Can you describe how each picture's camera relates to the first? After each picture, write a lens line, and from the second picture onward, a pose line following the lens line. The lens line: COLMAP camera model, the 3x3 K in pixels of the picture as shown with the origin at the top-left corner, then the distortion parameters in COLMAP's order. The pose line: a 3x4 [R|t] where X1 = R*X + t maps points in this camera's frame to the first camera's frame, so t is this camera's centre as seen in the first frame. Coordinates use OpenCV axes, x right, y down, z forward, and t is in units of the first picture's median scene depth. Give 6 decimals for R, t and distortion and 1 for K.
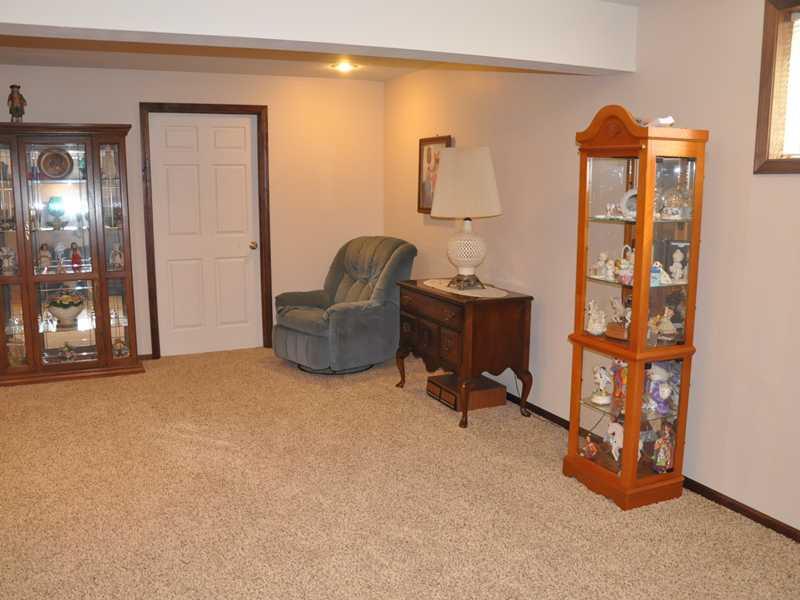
lens RADIAL K [[692.0, 0, 400.0], [0, 692.0, 300.0], [0, 0, 1]] dist [-0.138644, 0.115845]
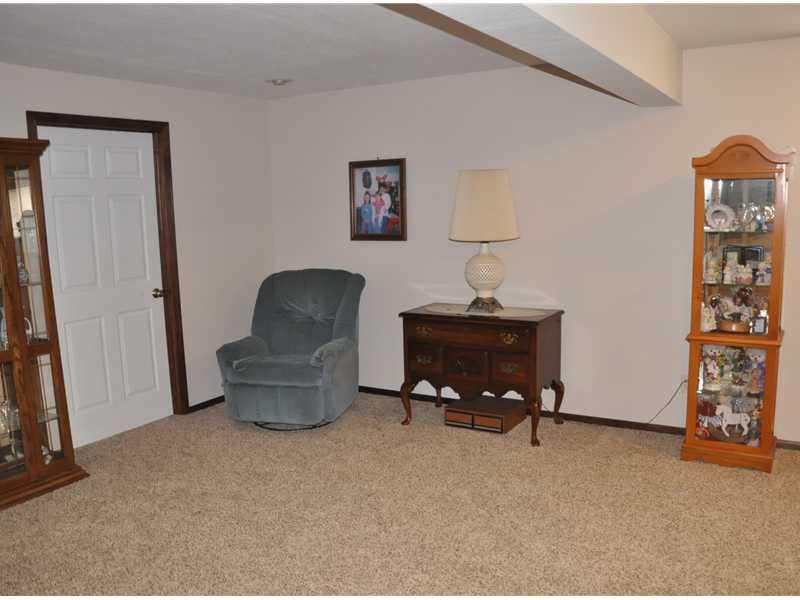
lens RADIAL K [[692.0, 0, 400.0], [0, 692.0, 300.0], [0, 0, 1]] dist [-0.138644, 0.115845]
pose [[0.835728, -0.104887, 0.539033, -0.491135], [0.122883, 0.992418, 0.002588, -0.045240], [-0.535218, 0.064075, 0.842281, 0.201650]]
